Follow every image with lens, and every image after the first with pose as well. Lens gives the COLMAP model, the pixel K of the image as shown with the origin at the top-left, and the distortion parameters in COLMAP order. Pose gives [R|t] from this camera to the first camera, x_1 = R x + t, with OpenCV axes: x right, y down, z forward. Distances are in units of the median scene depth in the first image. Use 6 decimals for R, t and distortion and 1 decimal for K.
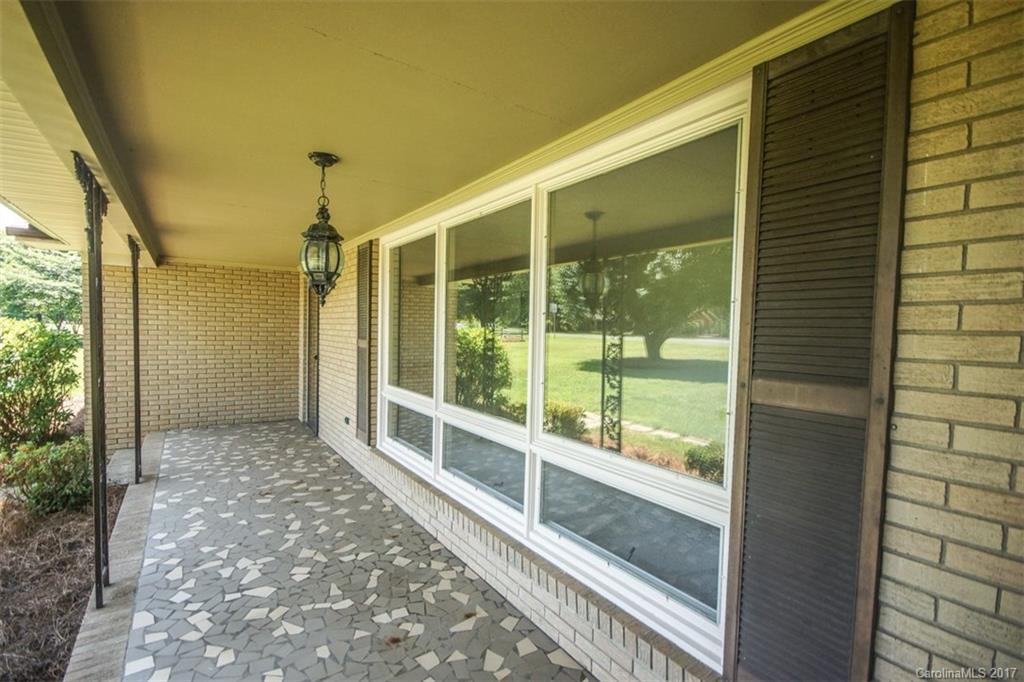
lens RADIAL K [[484.6, 0, 509.2], [0, 484.6, 346.7], [0, 0, 1]] dist [-0.003007, -0.000858]
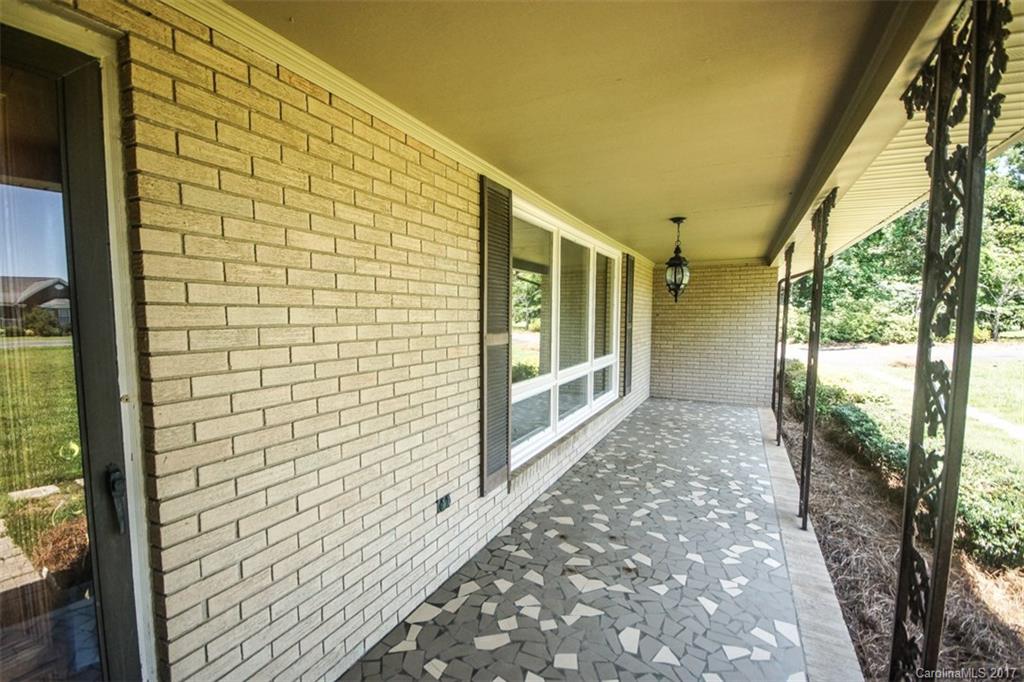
lens RADIAL K [[441.8, 0, 510.7], [0, 441.8, 344.8], [0, 0, 1]] dist [0.005971, -0.007863]
pose [[-0.486040, -0.082214, 0.870061, -1.113377], [0.019889, 0.994267, 0.105061, -0.082945], [-0.873710, 0.068368, -0.481618, 1.703996]]
